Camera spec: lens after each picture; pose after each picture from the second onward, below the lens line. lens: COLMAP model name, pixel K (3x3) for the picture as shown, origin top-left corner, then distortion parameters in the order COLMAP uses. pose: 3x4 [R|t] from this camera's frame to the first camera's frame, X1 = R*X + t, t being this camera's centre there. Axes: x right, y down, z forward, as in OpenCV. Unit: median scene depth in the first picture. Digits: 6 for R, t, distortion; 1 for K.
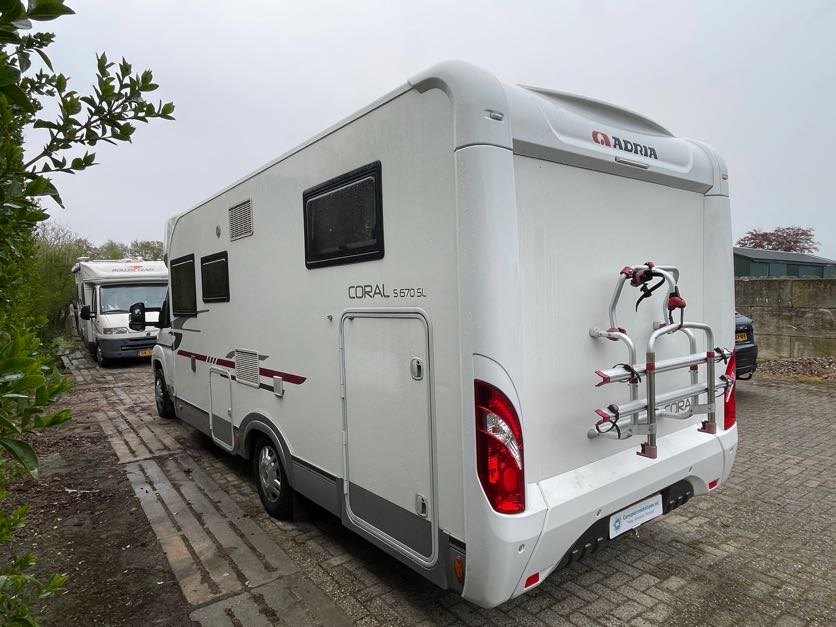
lens RADIAL K [[518.8, 0, 403.3], [0, 518.8, 314.7], [0, 0, 1]] dist [0.065843, -0.092837]
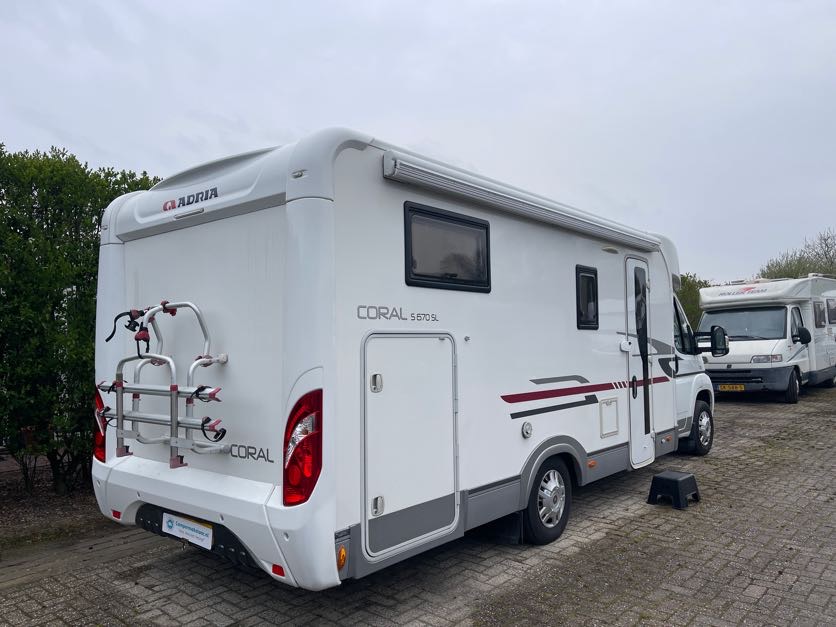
lens RADIAL K [[631.3, 0, 418.0], [0, 631.3, 313.5], [0, 0, 1]] dist [0.024774, -0.004048]
pose [[0.225598, -0.022837, -0.973953, 1.930574], [-0.021407, 0.999368, -0.028391, -0.044420], [0.973985, 0.027255, 0.224966, 1.207169]]
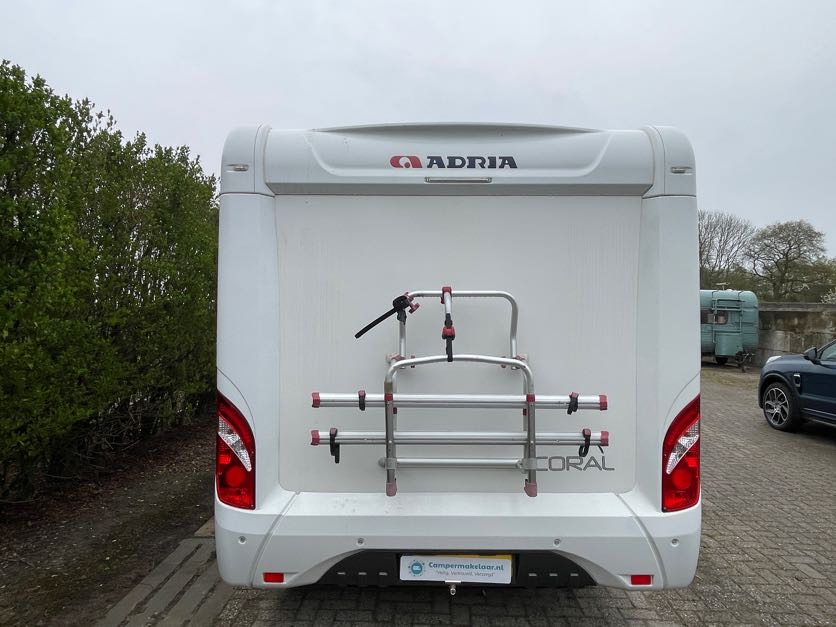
lens RADIAL K [[527.6, 0, 418.0], [0, 527.6, 313.5], [0, 0, 1]] dist [-0.006306, -0.002528]
pose [[0.794443, 0.020735, -0.606985, 0.967348], [-0.045017, 0.998678, -0.024806, -0.028909], [0.605668, 0.047031, 0.794326, 0.237711]]
